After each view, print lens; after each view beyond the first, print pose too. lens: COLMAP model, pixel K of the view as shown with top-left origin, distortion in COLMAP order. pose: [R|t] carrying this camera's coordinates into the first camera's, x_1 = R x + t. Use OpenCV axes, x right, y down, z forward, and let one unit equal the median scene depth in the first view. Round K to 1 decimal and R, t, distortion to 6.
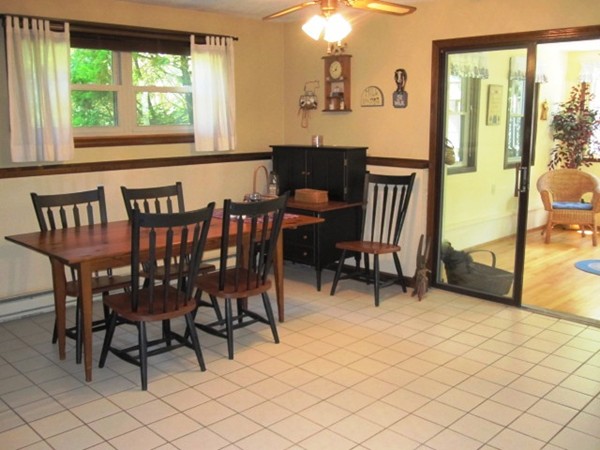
lens RADIAL K [[597.6, 0, 299.6], [0, 597.6, 223.5], [0, 0, 1]] dist [-0.054114, 0.000000]
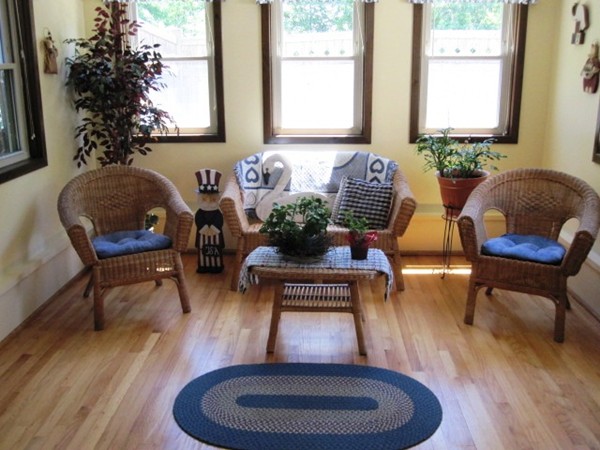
lens RADIAL K [[597.6, 0, 297.4], [0, 597.6, 224.5], [0, 0, 1]] dist [-0.054114, 0.000000]
pose [[0.732255, -0.187442, 0.654728, 0.211317], [0.124893, 0.982033, 0.141465, -0.093048], [-0.669481, -0.021817, 0.742509, 0.478610]]
